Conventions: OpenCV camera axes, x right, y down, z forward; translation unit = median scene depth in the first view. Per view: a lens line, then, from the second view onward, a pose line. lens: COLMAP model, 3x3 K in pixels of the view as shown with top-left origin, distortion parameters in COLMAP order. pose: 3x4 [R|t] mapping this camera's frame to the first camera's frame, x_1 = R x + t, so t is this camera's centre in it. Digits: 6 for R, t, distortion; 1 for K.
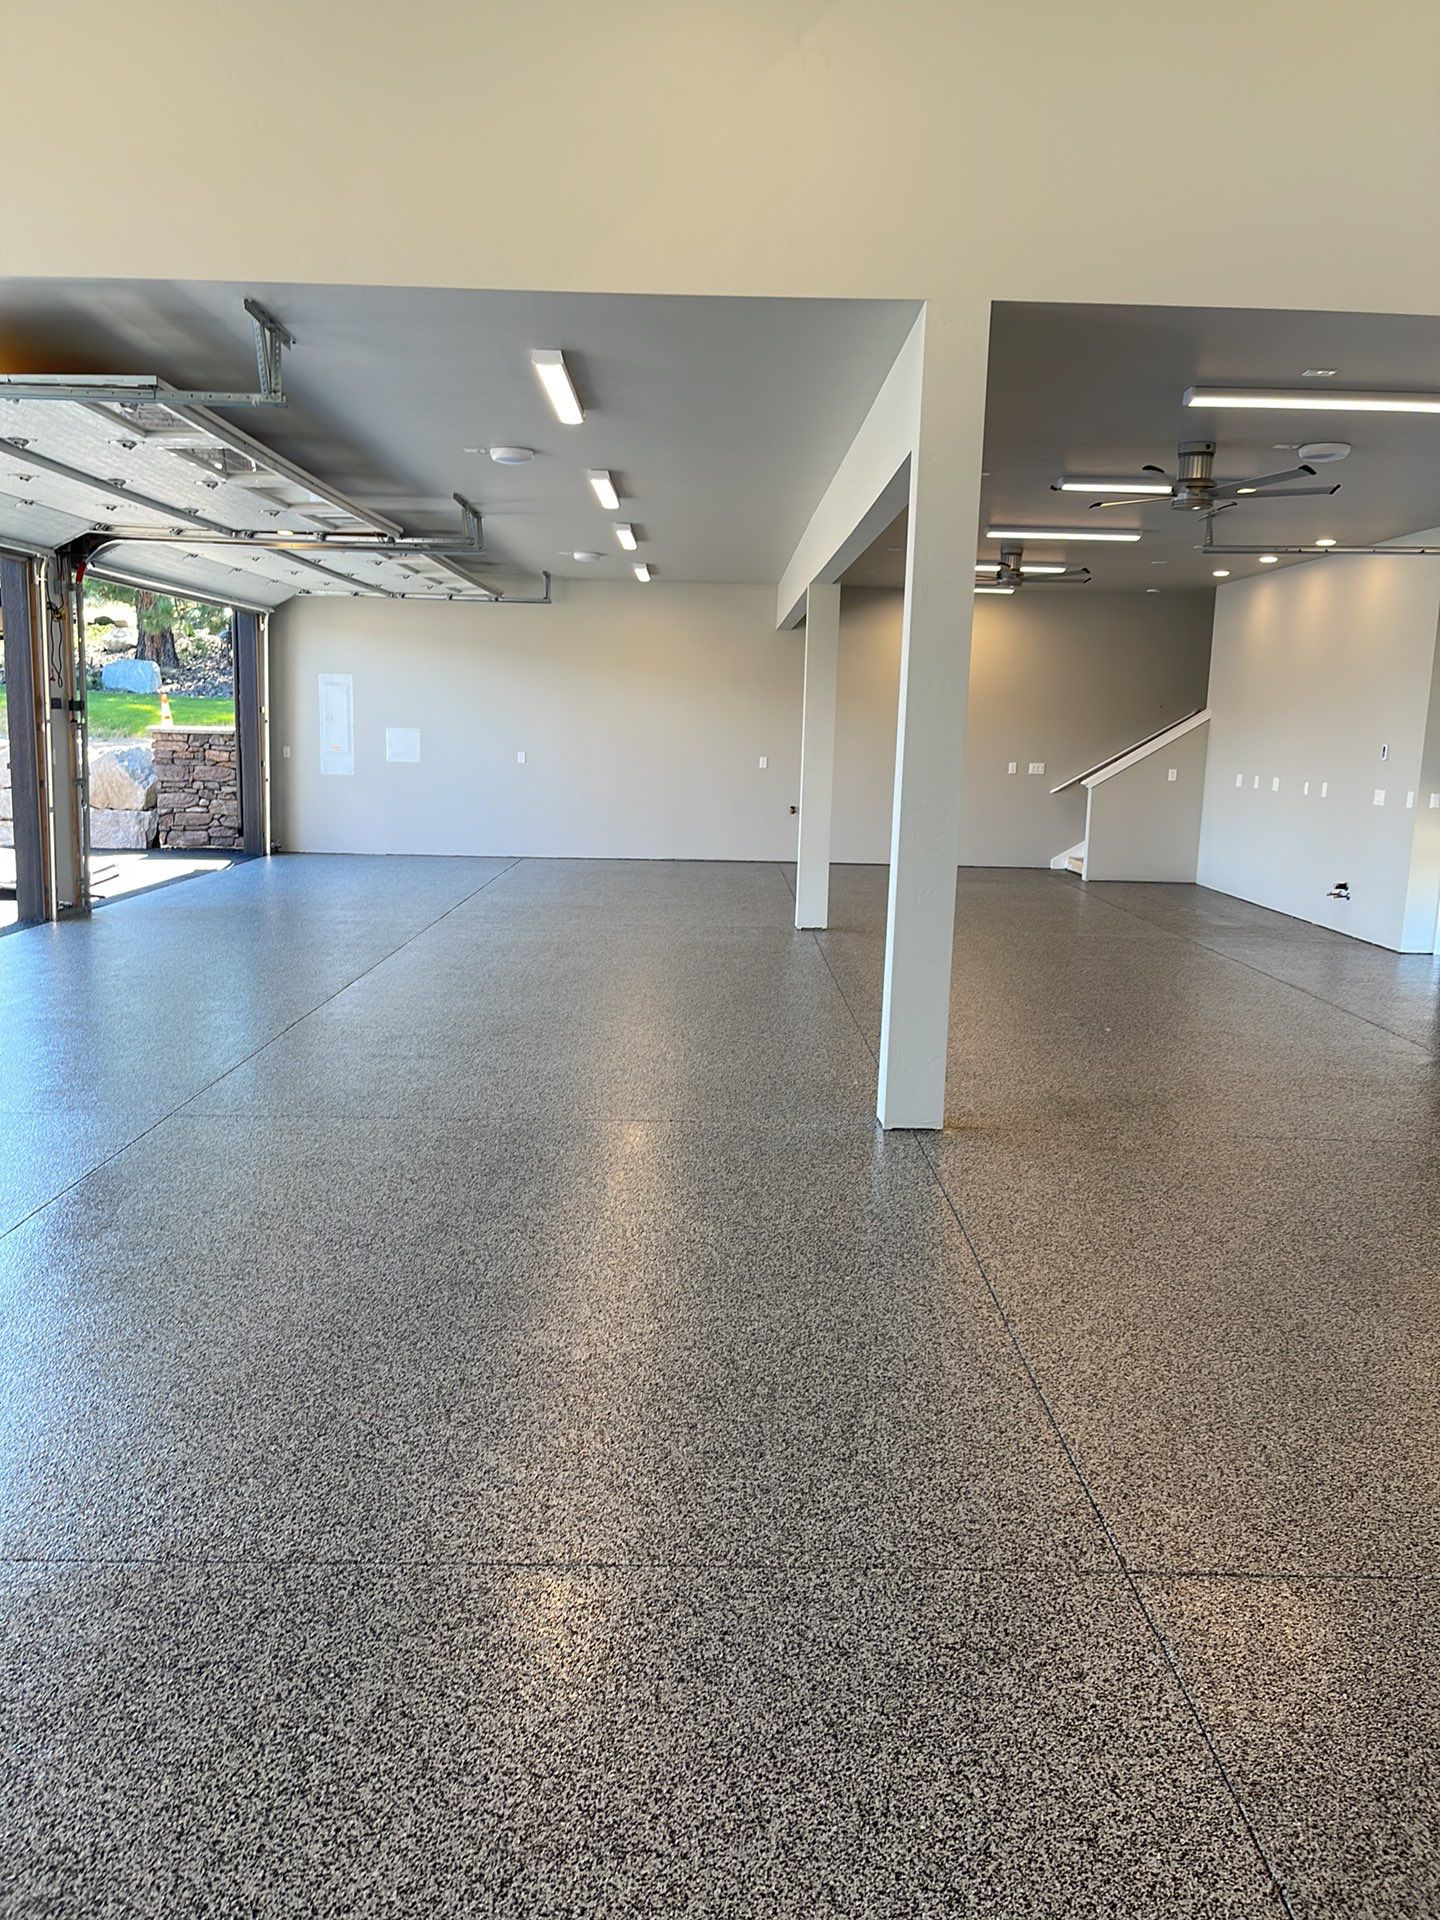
lens RADIAL K [[1464.0, 0, 720.9], [0, 1464.0, 961.9], [0, 0, 1]] dist [0.044150, -0.052047]
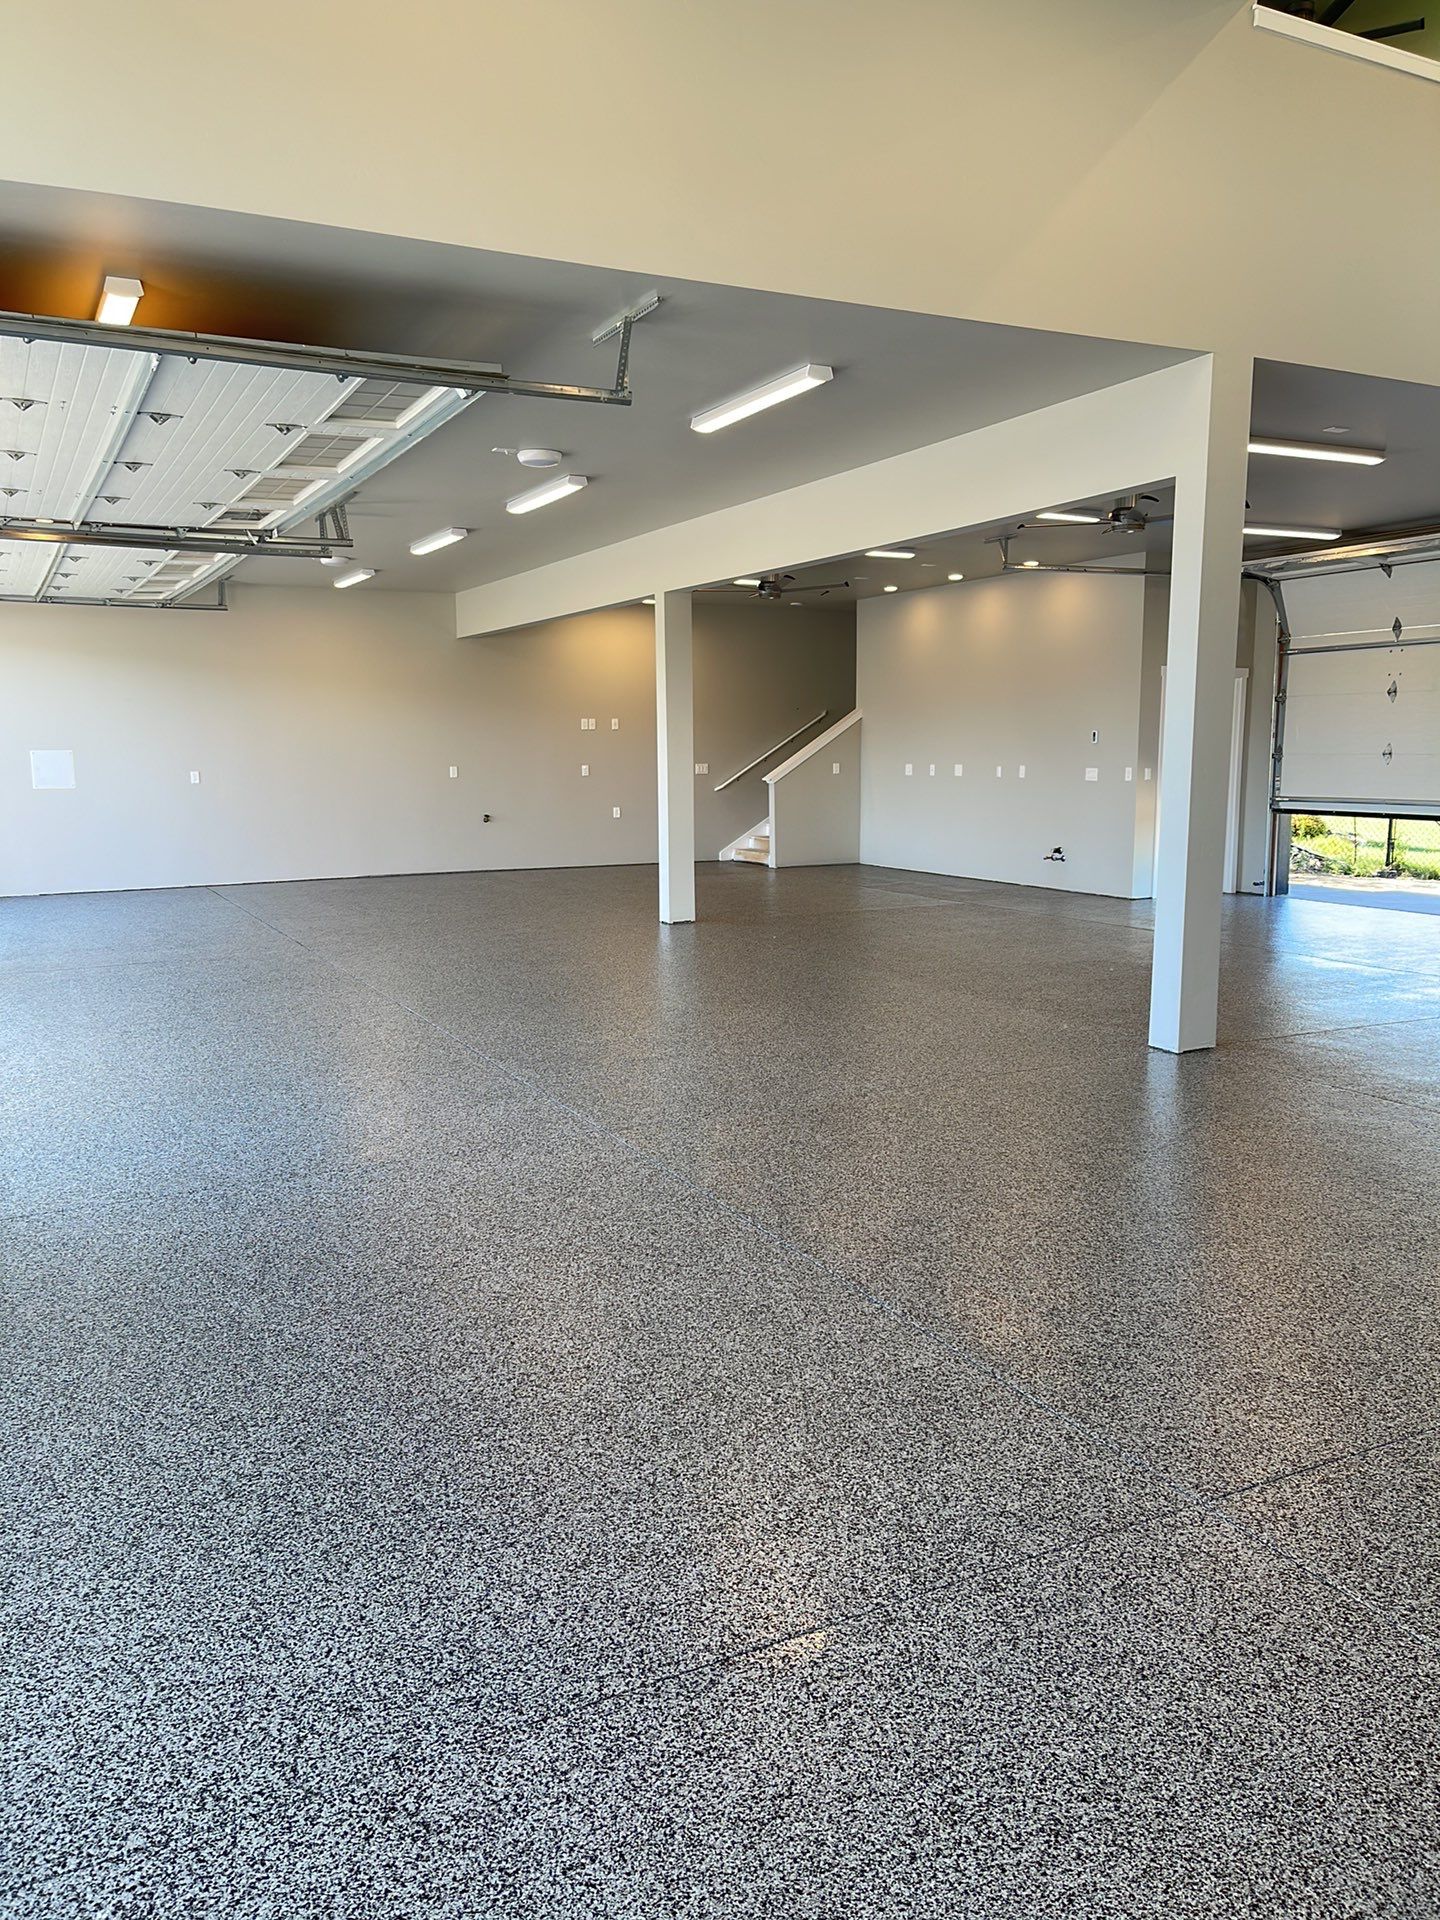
lens RADIAL K [[1464.0, 0, 716.4], [0, 1464.0, 963.8], [0, 0, 1]] dist [0.044150, -0.052047]
pose [[0.893705, -0.099051, 0.437584, -0.279936], [0.102948, 0.994576, 0.014873, -0.004667], [-0.436683, 0.031756, 0.899055, 0.039091]]
